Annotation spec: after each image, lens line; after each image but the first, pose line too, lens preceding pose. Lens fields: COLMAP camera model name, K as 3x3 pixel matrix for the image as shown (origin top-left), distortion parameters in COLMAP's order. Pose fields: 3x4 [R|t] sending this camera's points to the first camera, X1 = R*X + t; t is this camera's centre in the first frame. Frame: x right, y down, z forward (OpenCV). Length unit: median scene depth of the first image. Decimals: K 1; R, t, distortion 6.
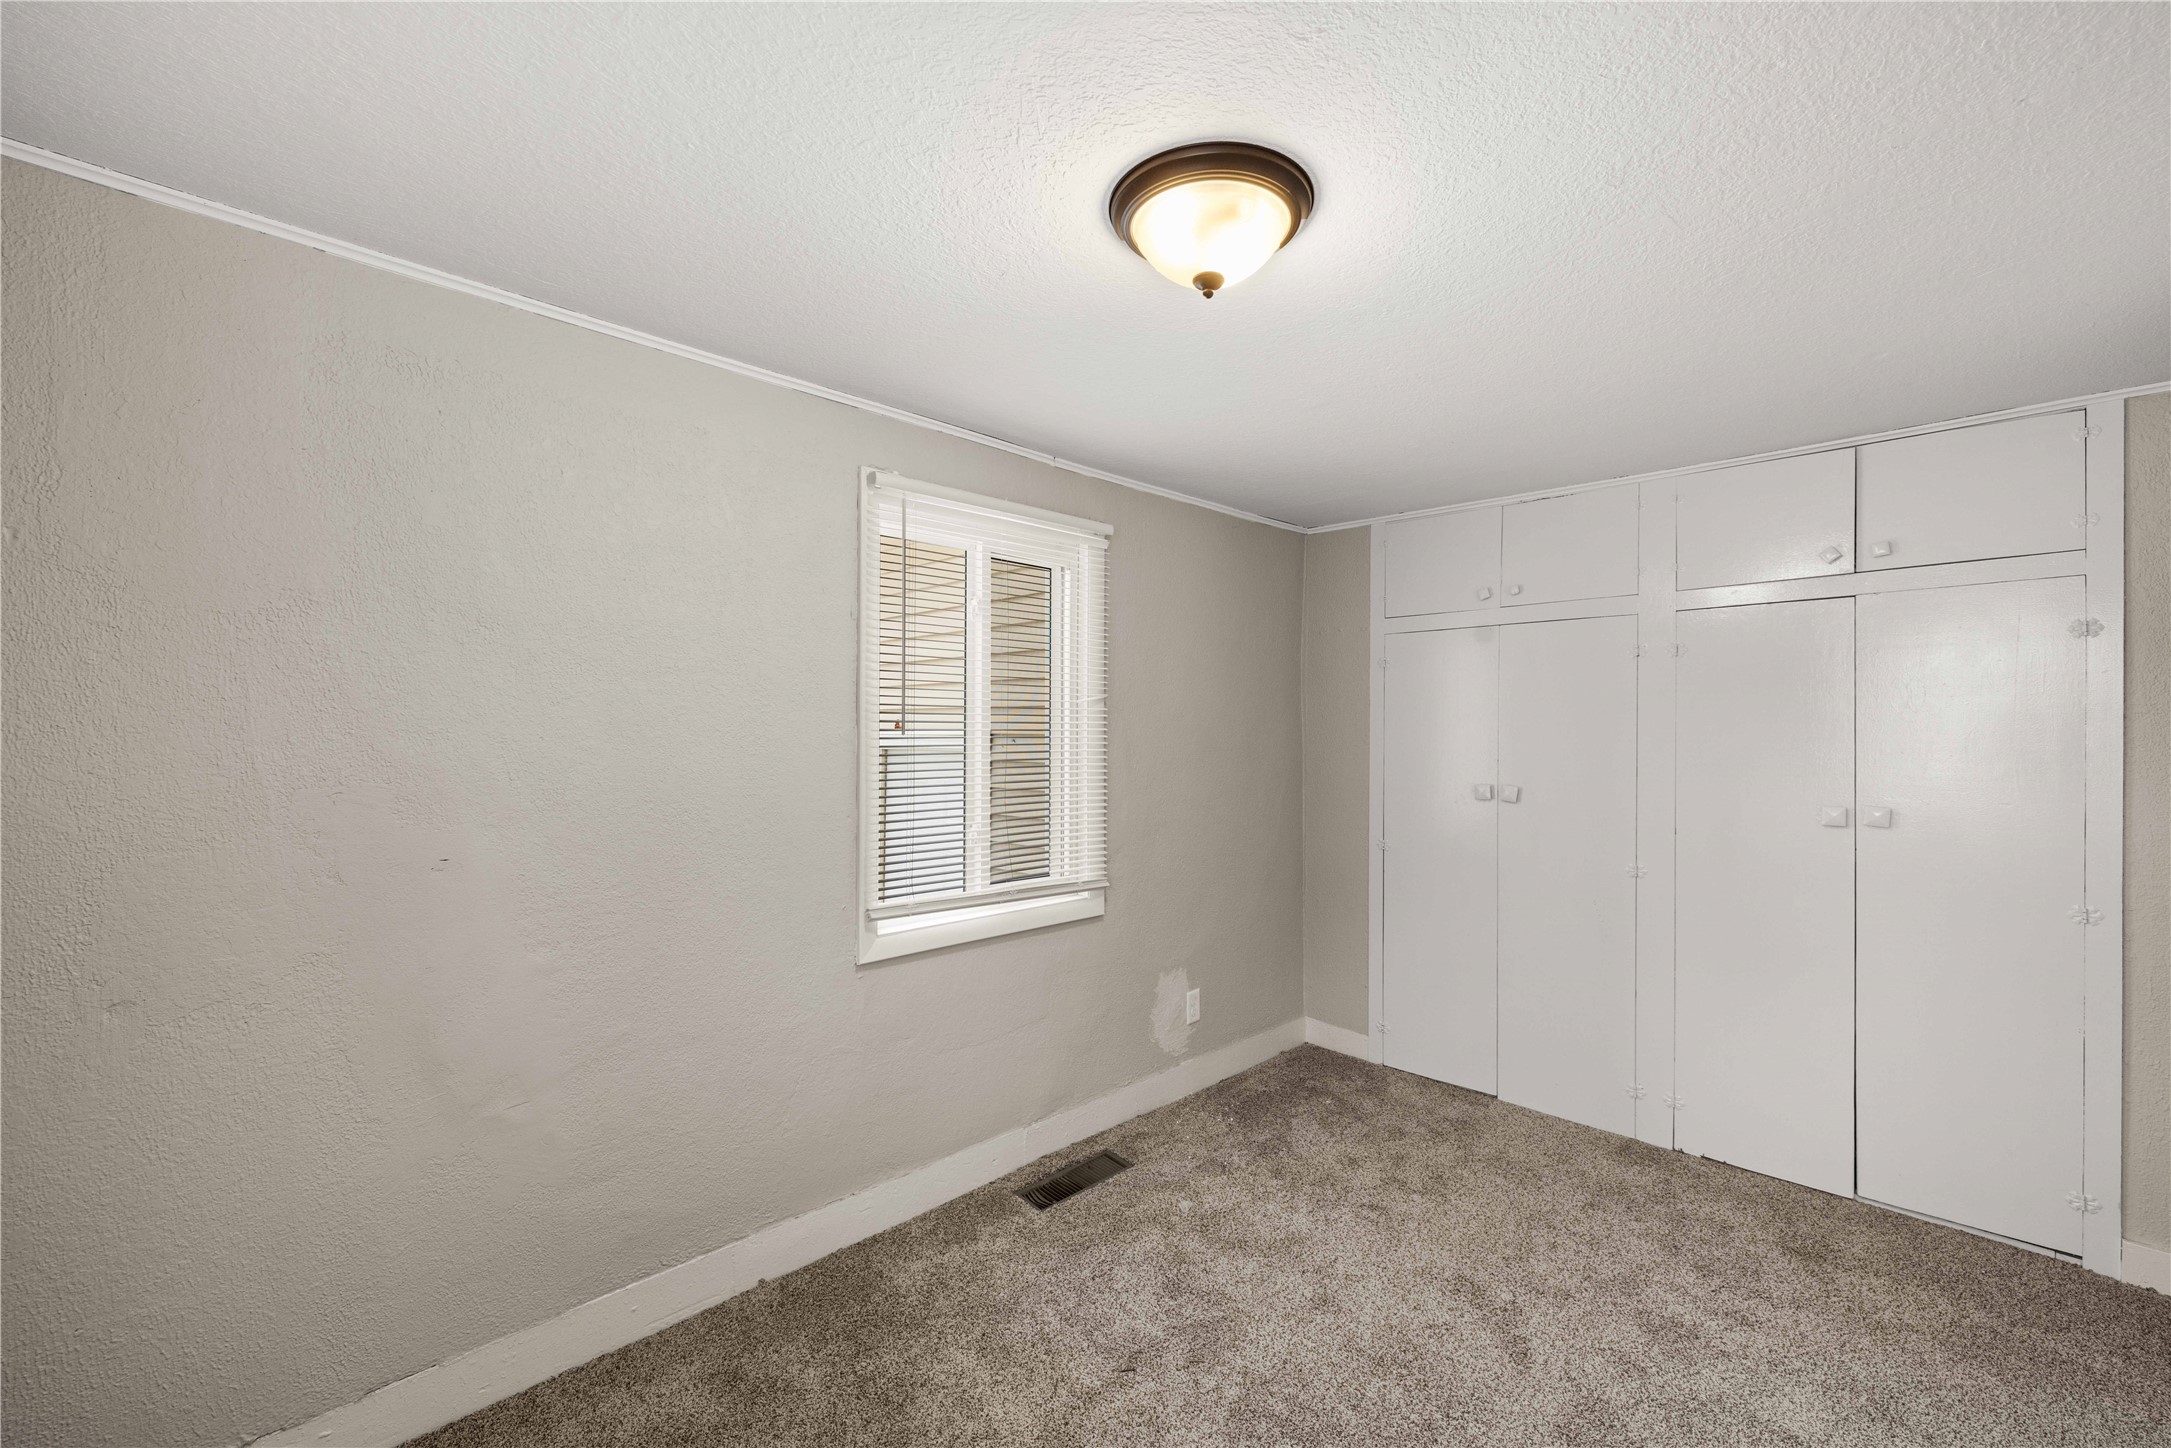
lens RADIAL K [[913.2, 0, 1089.3], [0, 913.2, 732.1], [0, 0, 1]] dist [0.000375, 0.000079]
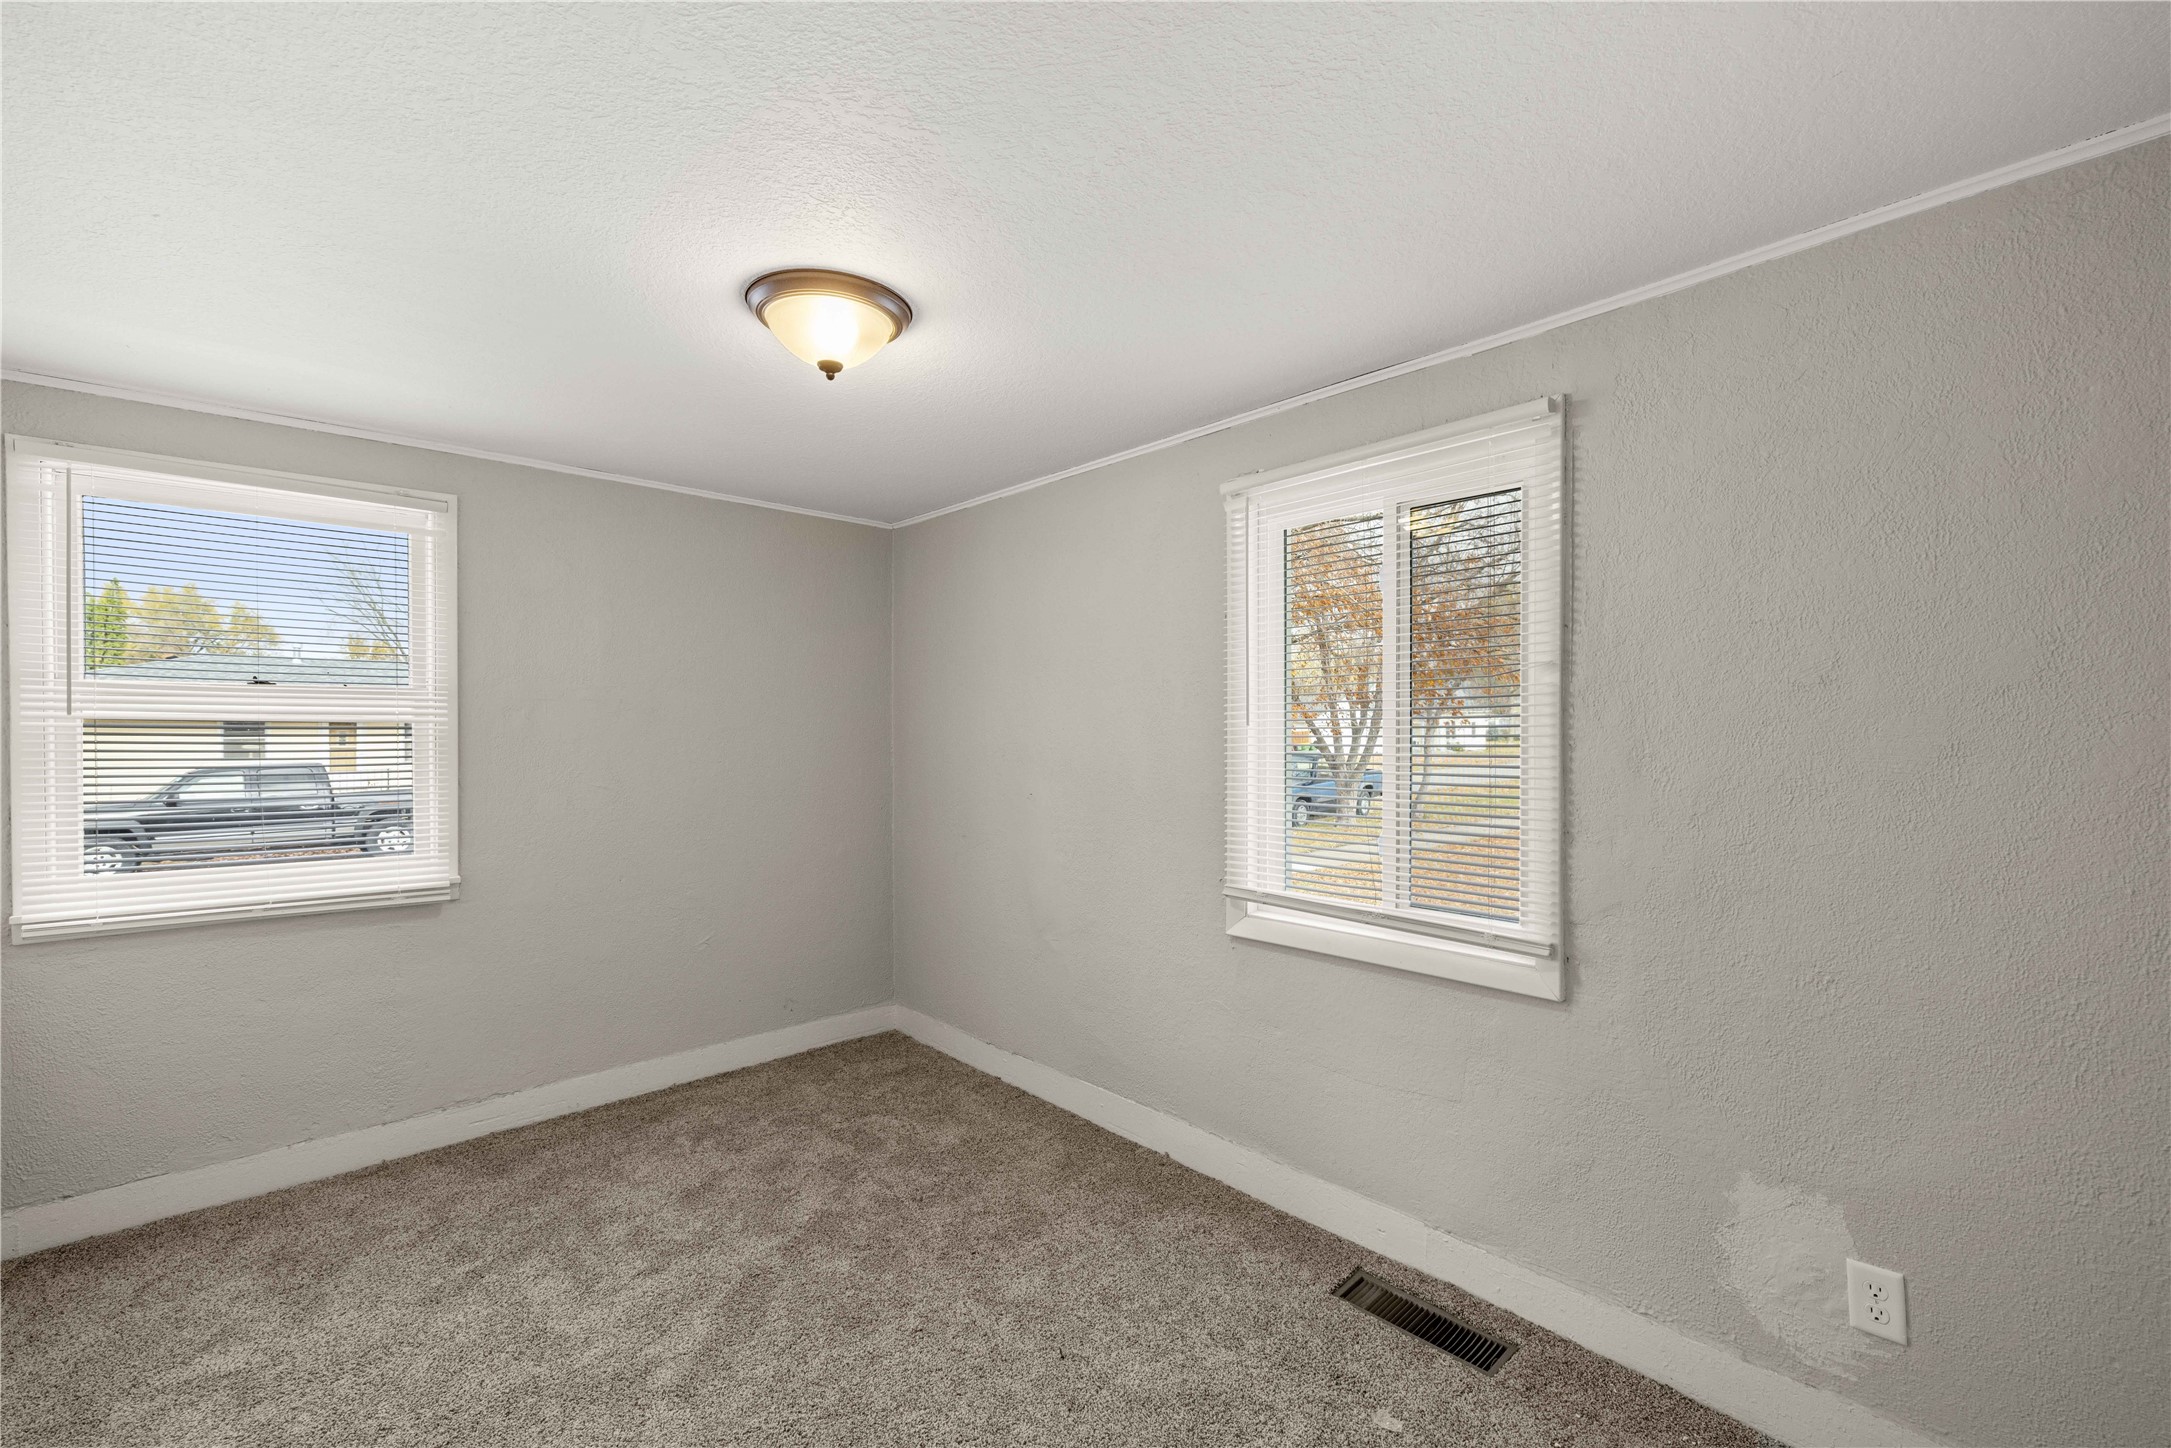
lens RADIAL K [[924.9, 0, 1083.1], [0, 924.9, 729.4], [0, 0, 1]] dist [0.000408, -0.000039]
pose [[-0.056116, -0.001717, -0.998423, 0.741780], [0.006902, 0.999974, -0.002108, 0.007149], [0.998400, -0.007009, -0.056102, 0.757329]]
